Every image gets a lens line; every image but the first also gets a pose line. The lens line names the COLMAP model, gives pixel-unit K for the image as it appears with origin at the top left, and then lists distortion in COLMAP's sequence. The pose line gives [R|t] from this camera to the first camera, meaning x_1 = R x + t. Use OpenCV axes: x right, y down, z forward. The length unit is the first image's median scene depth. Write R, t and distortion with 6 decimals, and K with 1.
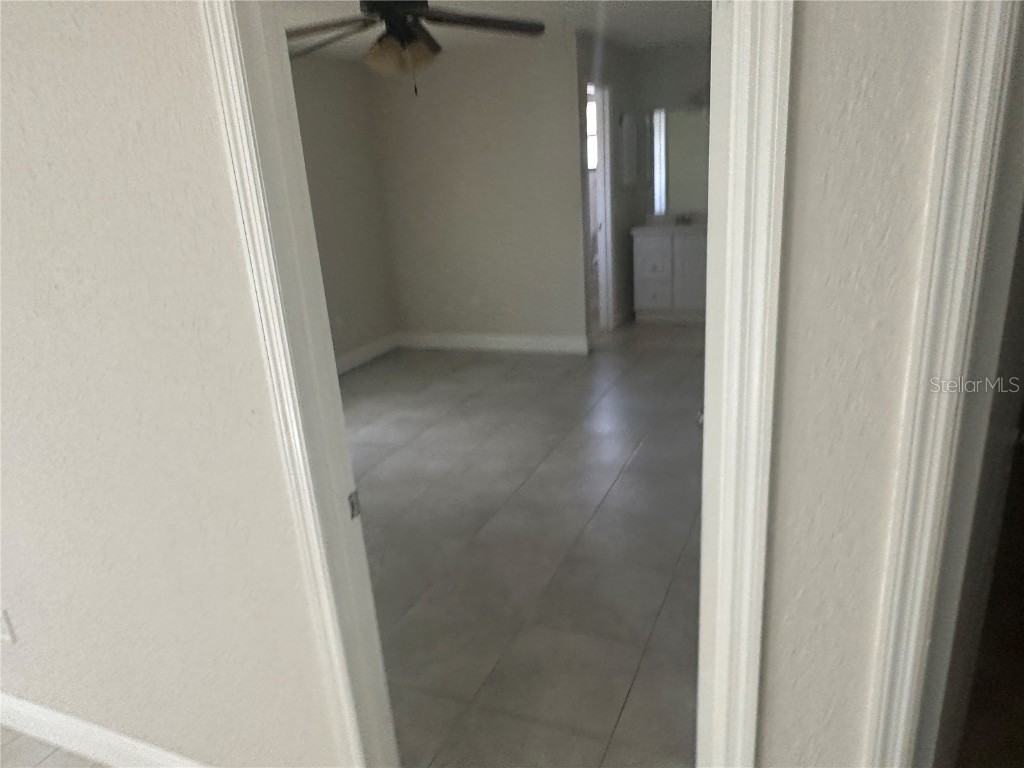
lens RADIAL K [[718.6, 0, 512.0], [0, 718.6, 384.0], [0, 0, 1]] dist [0.000897, -0.000120]
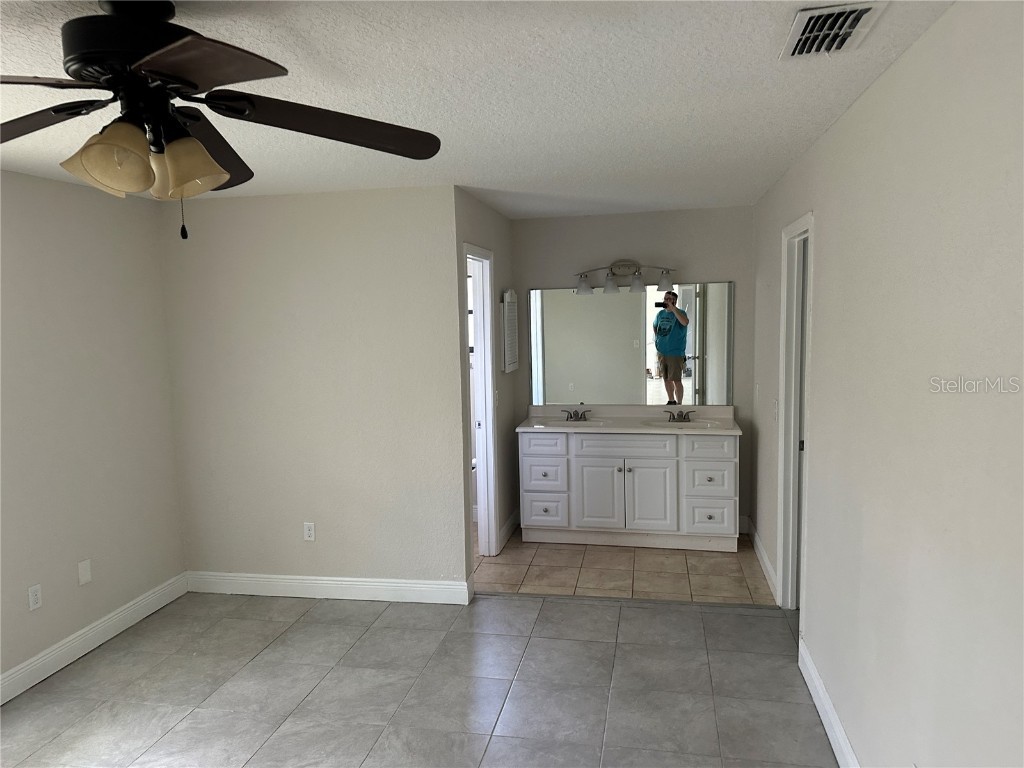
lens RADIAL K [[732.8, 0, 542.1], [0, 732.8, 383.8], [0, 0, 1]] dist [0.023074, -0.035382]
pose [[0.970024, 0.023130, 0.241907, -0.005473], [0.031827, 0.974793, -0.220828, -0.092426], [-0.240917, 0.221908, 0.944837, 0.240199]]
